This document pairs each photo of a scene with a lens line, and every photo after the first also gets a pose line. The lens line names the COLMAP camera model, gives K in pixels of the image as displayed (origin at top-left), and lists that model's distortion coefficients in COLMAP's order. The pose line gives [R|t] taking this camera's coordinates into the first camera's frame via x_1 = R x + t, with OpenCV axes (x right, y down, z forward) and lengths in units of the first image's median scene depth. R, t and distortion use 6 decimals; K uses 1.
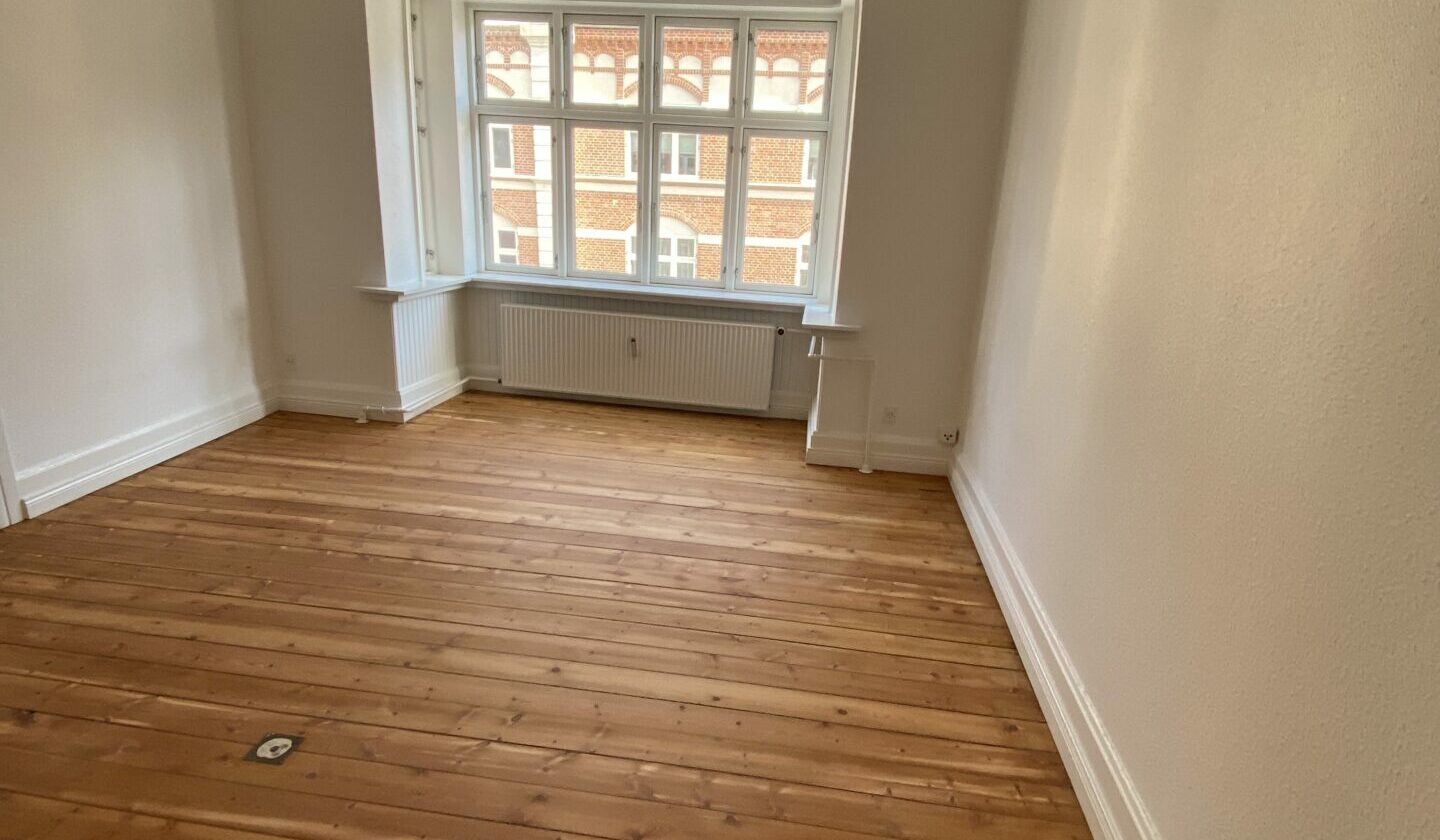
lens RADIAL K [[768.2, 0, 721.2], [0, 768.2, 418.5], [0, 0, 1]] dist [0.041394, -0.042666]
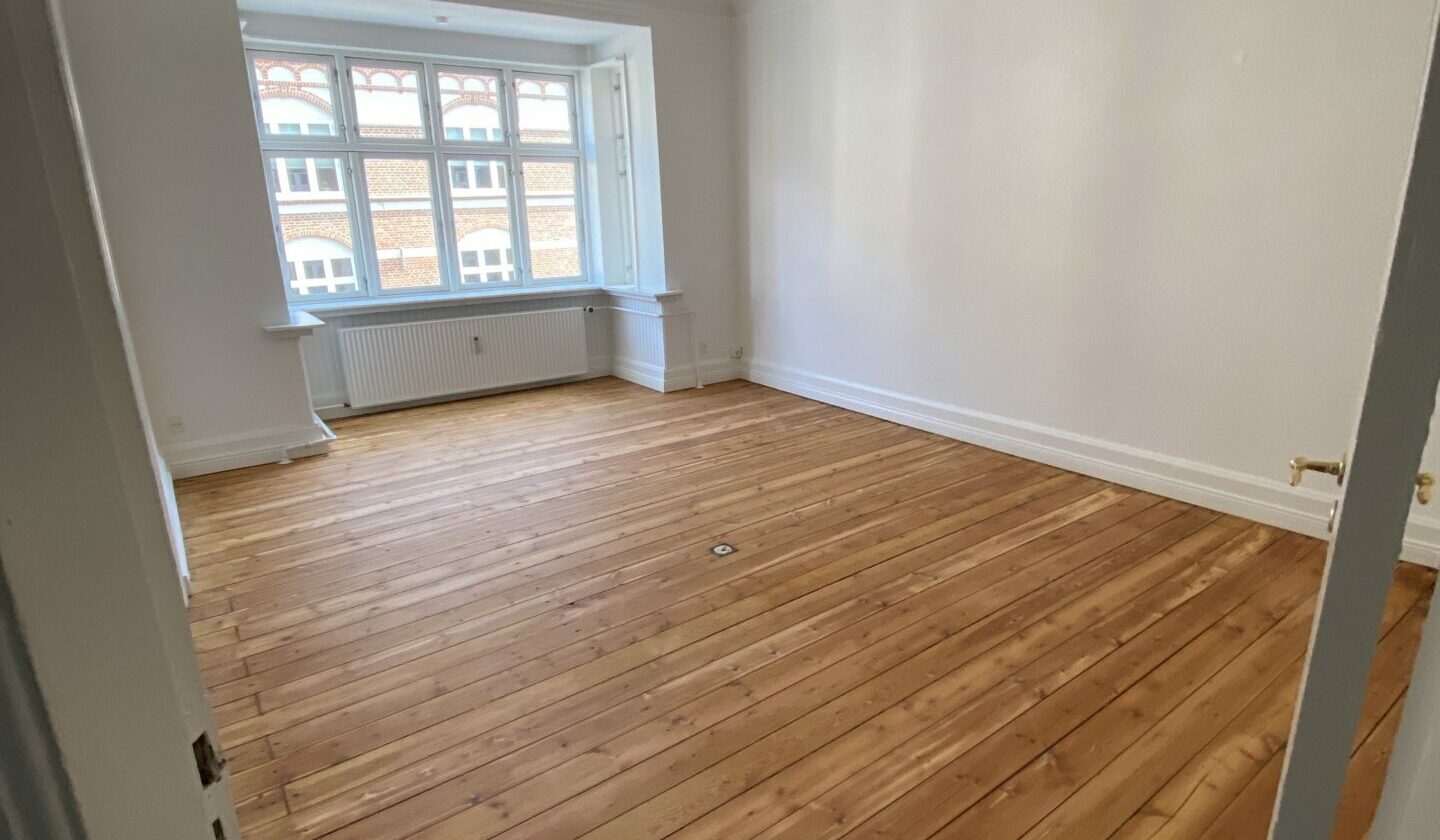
lens RADIAL K [[765.7, 0, 718.2], [0, 765.7, 420.8], [0, 0, 1]] dist [0.097671, -0.130958]
pose [[0.715060, -0.254436, 0.651116, -0.986062], [0.253412, 0.962404, 0.097779, -0.006561], [-0.651515, 0.095083, 0.752653, -0.170878]]
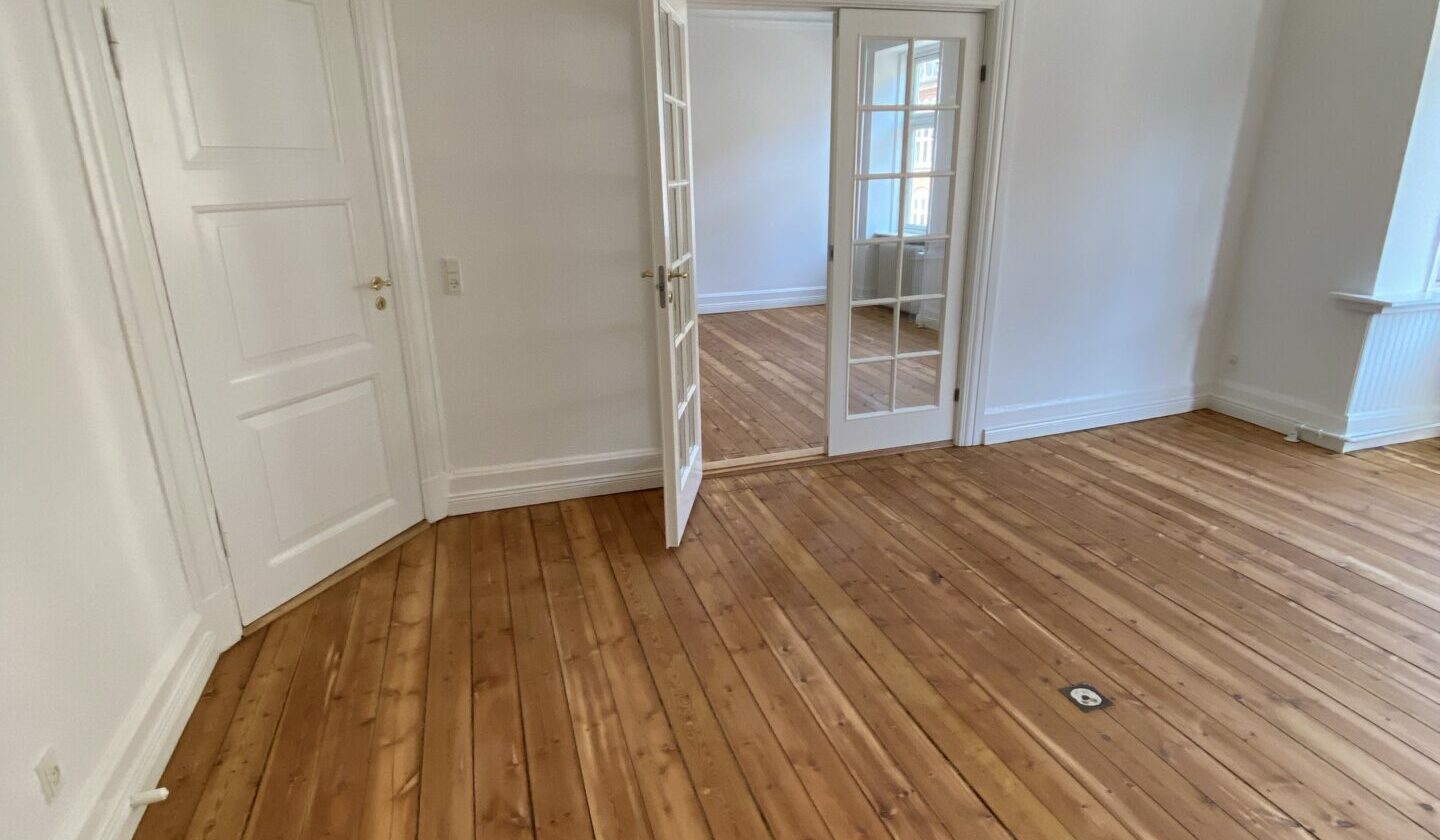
lens RADIAL K [[768.2, 0, 721.2], [0, 768.2, 418.5], [0, 0, 1]] dist [0.041394, -0.042666]
pose [[0.434538, 0.227184, -0.871530, 0.043443], [-0.223276, 0.964630, 0.140129, 0.002517], [0.872539, 0.133701, 0.469893, -0.015205]]
